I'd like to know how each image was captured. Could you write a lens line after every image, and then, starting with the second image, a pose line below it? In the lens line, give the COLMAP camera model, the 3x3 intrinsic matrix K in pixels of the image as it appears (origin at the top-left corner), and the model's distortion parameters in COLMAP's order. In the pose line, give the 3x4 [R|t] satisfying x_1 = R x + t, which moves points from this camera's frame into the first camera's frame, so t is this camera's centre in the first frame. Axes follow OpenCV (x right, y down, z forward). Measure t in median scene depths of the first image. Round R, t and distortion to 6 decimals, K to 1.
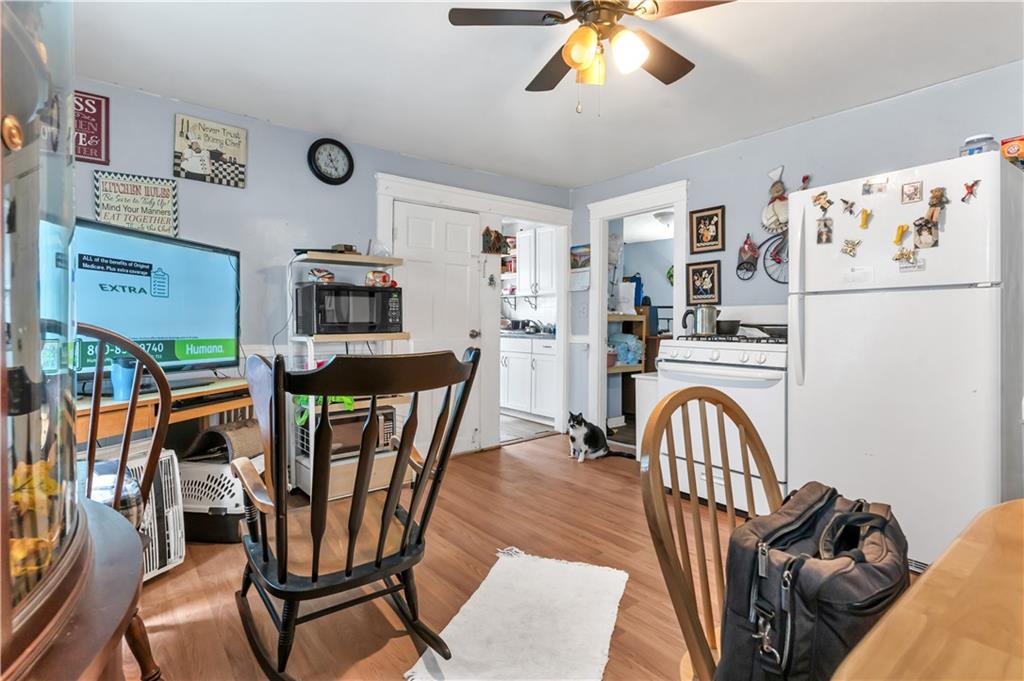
lens RADIAL K [[492.3, 0, 509.6], [0, 492.3, 326.6], [0, 0, 1]] dist [0.000297, 0.000014]
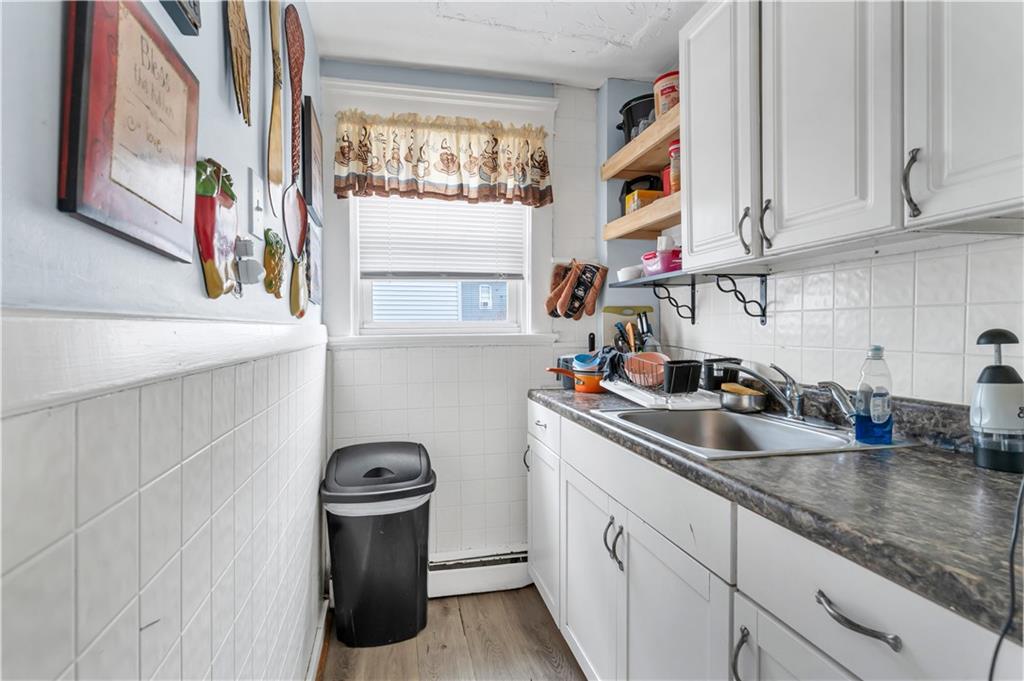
lens RADIAL K [[492.3, 0, 509.6], [0, 492.3, 326.6], [0, 0, 1]] dist [0.000297, 0.000014]
pose [[0.911678, -0.010521, -0.410771, 0.037818], [0.005899, 0.999904, -0.012518, -0.029419], [0.410863, 0.008989, 0.911653, 0.704174]]
